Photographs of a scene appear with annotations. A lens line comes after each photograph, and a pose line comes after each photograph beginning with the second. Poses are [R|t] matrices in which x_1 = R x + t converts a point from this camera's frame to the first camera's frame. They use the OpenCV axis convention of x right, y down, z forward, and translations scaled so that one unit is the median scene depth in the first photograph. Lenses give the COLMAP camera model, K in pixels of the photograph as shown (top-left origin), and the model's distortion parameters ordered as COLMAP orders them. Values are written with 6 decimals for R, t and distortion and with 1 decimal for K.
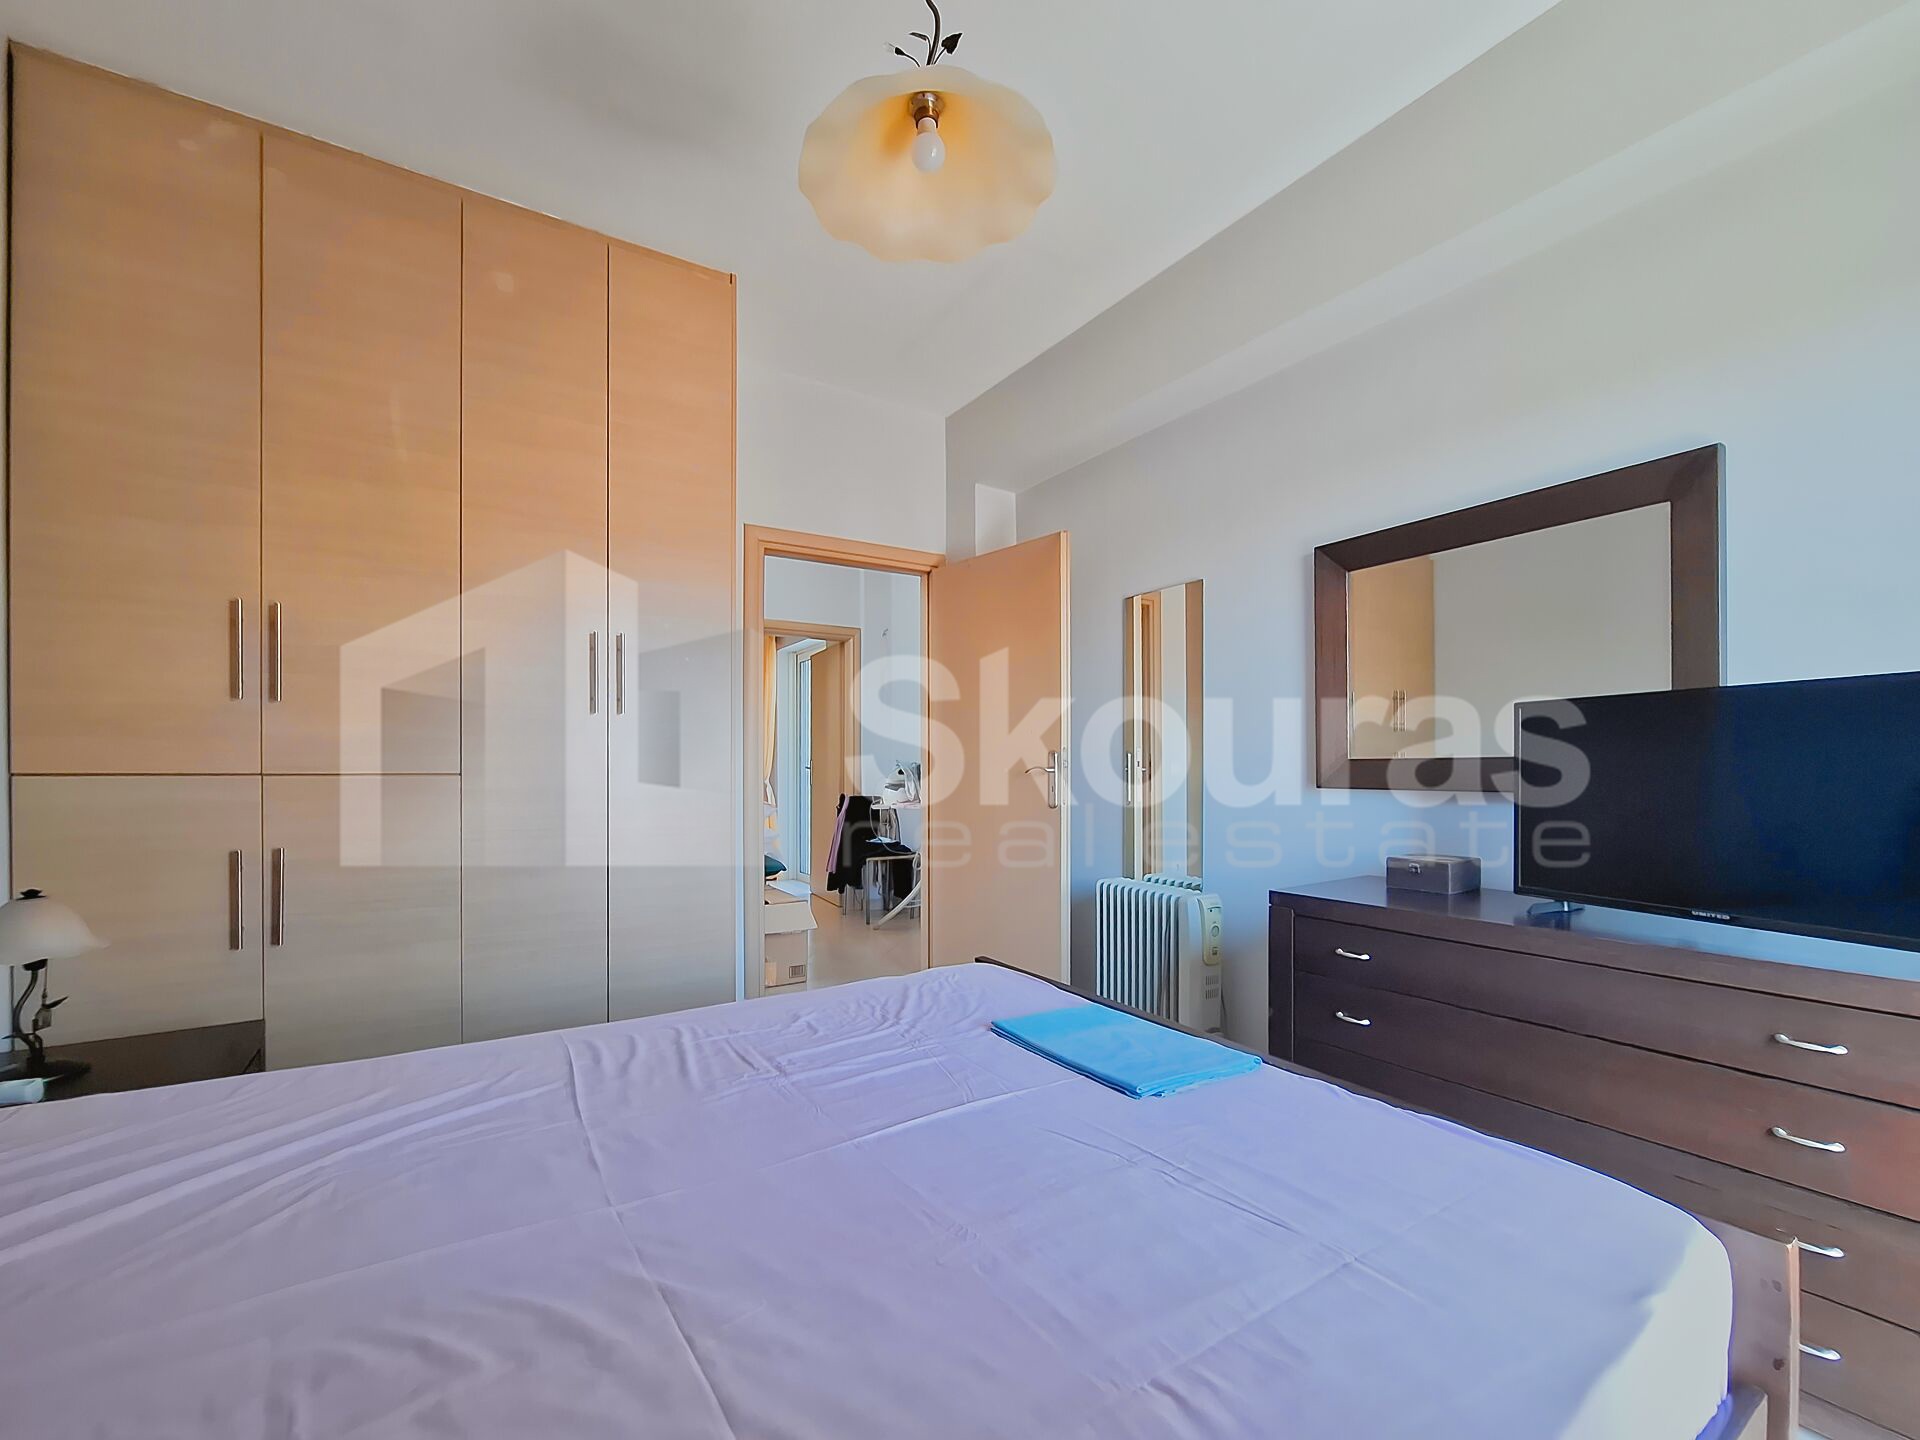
lens RADIAL K [[778.2, 0, 958.7], [0, 778.2, 783.8], [0, 0, 1]] dist [-0.007513, 0.000024]
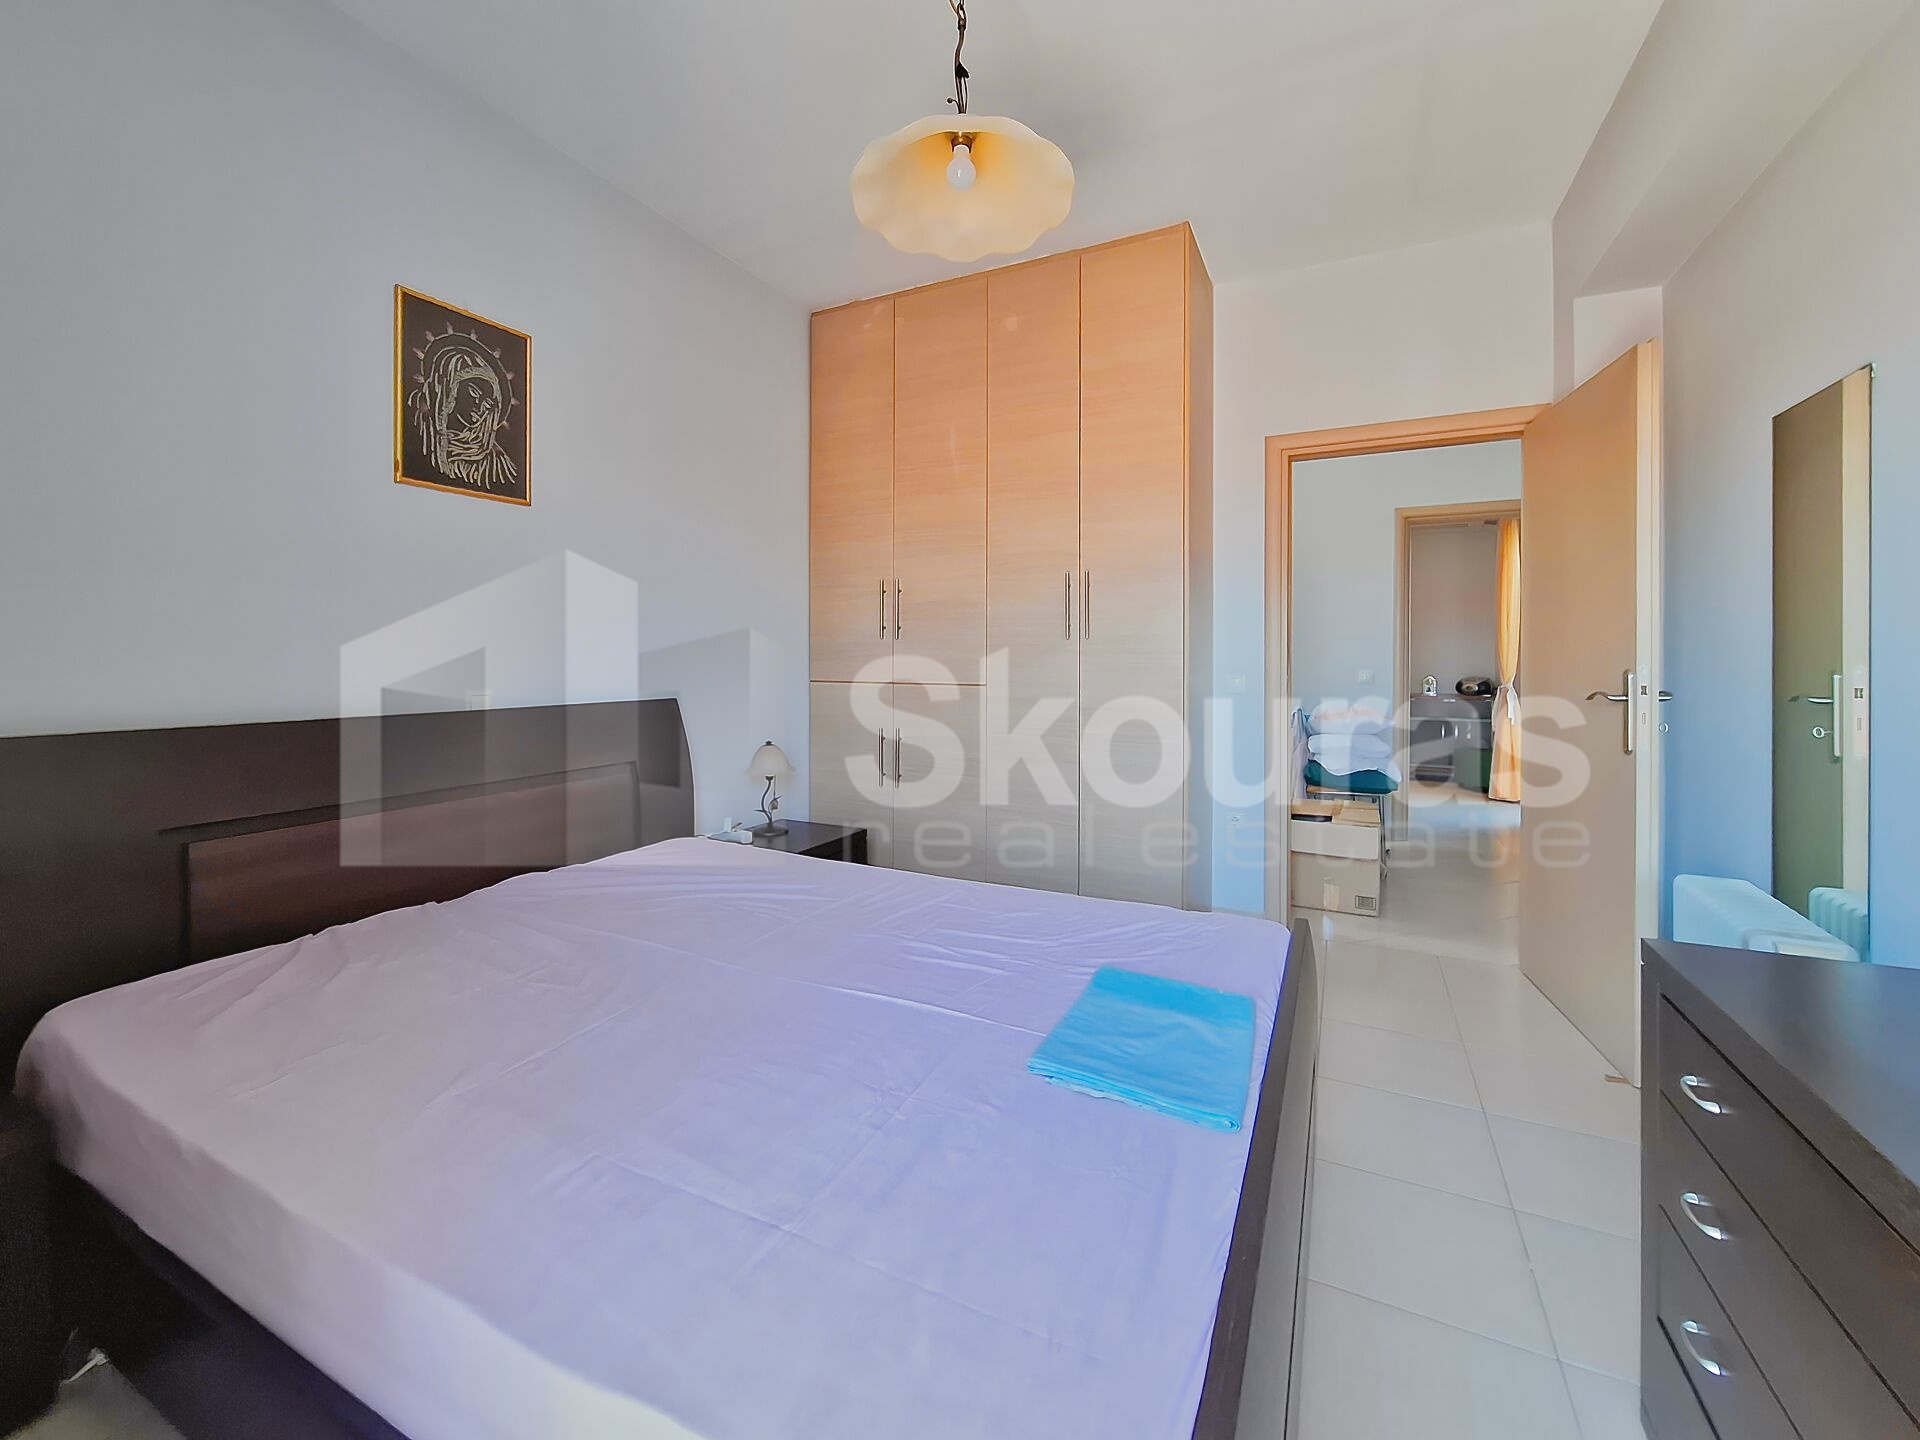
lens RADIAL K [[774.1, 0, 978.8], [0, 774.1, 663.1], [0, 0, 1]] dist [-0.001029, 0.000166]
pose [[0.535607, 0.006745, -0.844441, 0.645989], [-0.016342, 0.999864, -0.002379, -0.058113], [0.844309, 0.015074, 0.535644, 0.282198]]
